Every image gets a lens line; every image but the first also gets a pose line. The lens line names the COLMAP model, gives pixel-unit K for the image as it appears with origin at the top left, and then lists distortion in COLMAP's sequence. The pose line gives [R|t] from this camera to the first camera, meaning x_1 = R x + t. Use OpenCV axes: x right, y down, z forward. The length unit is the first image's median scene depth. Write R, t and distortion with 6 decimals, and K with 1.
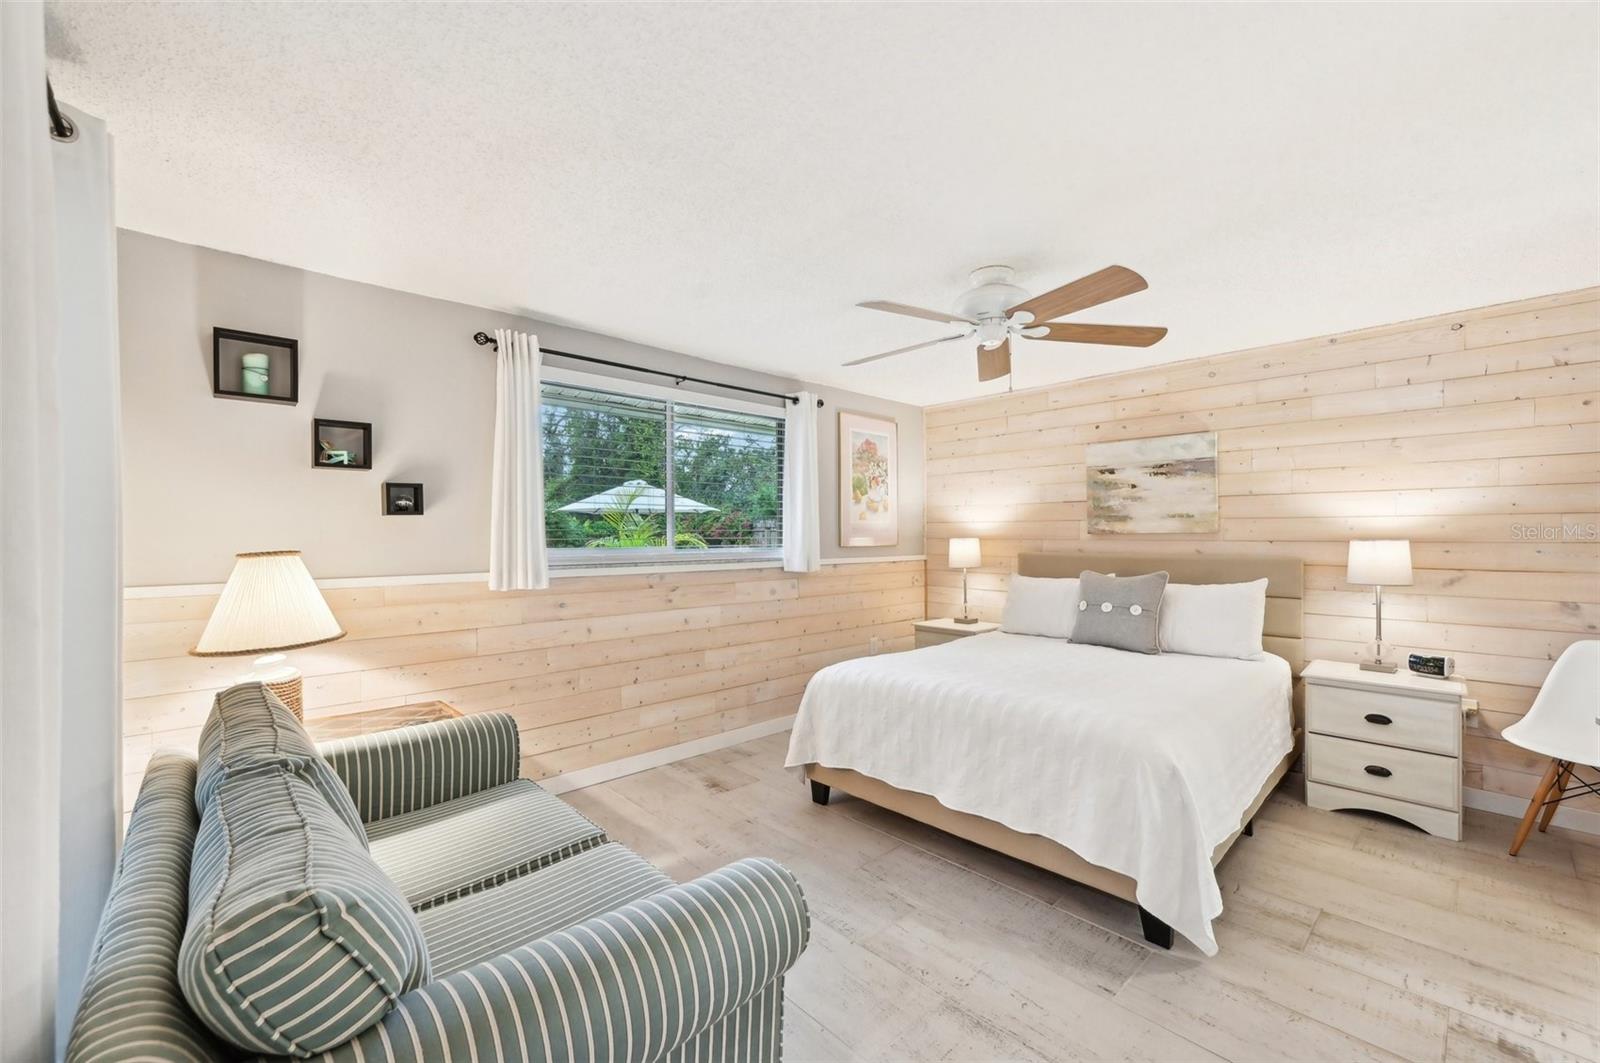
lens RADIAL K [[638.8, 0, 798.2], [0, 638.8, 534.0], [0, 0, 1]] dist [0.000365, 0.000049]
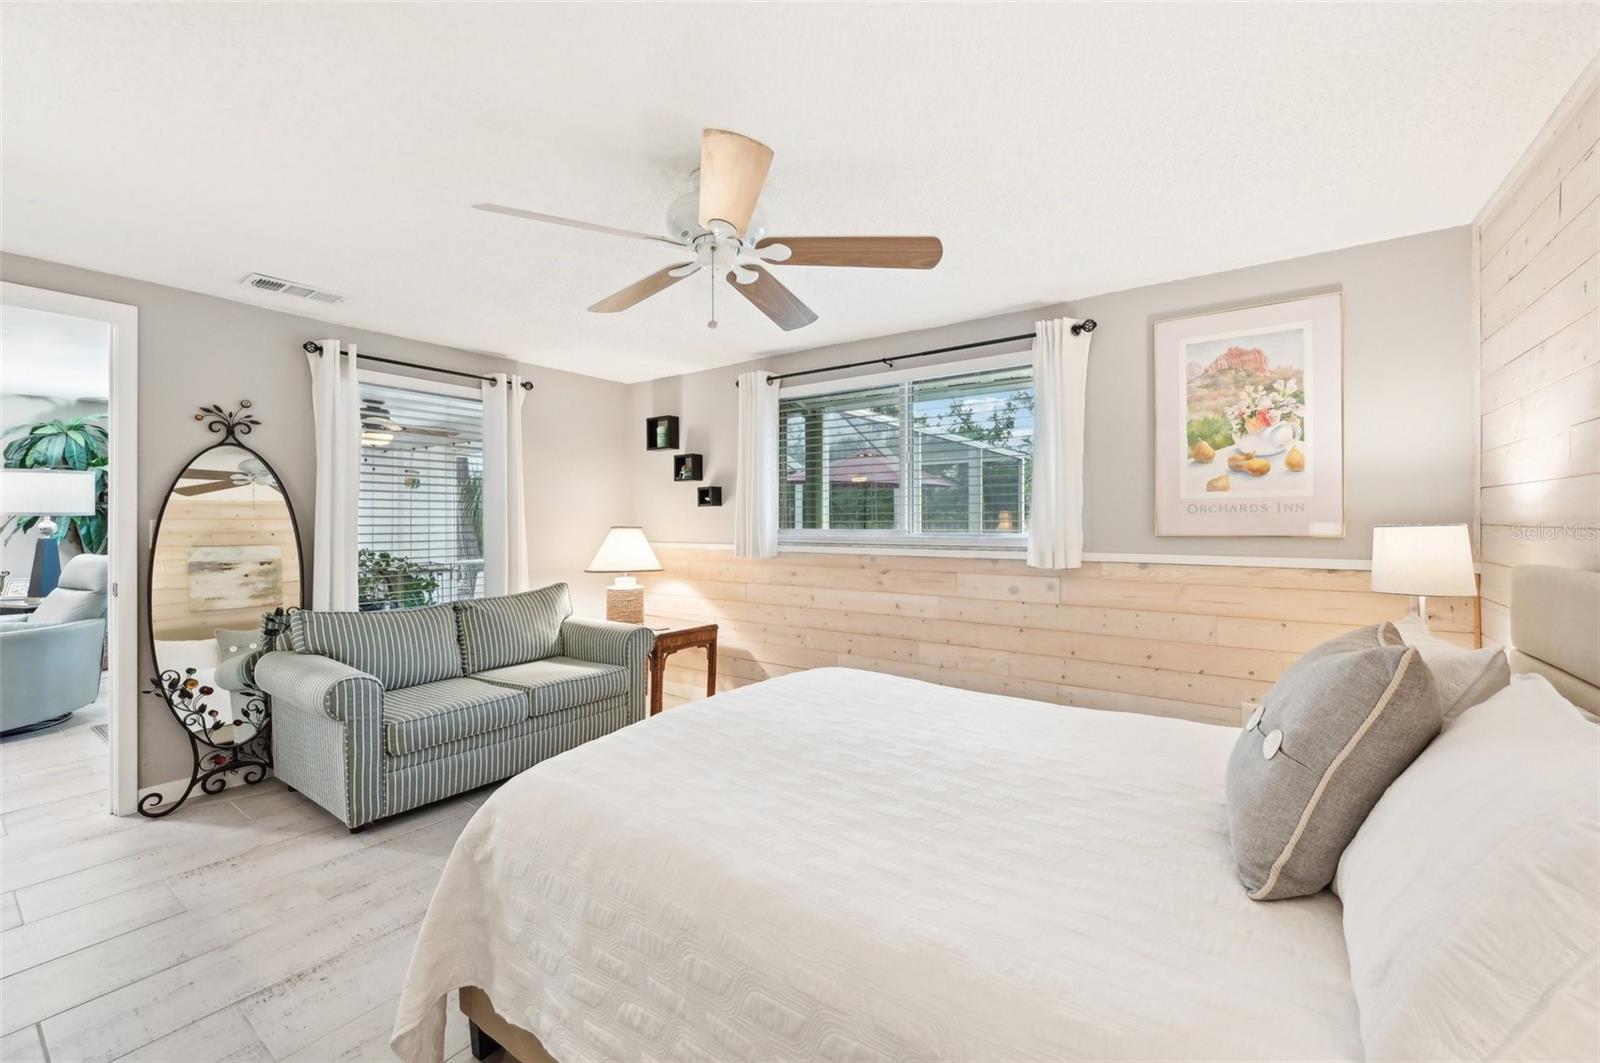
lens RADIAL K [[640.8, 0, 802.4], [0, 640.8, 521.5], [0, 0, 1]] dist [-0.000156, 0.000178]
pose [[0.199608, 0.004162, -0.979867, 0.693038], [0.004770, 0.999975, 0.005219, 0.000612], [0.979864, -0.005716, 0.199583, 0.603026]]
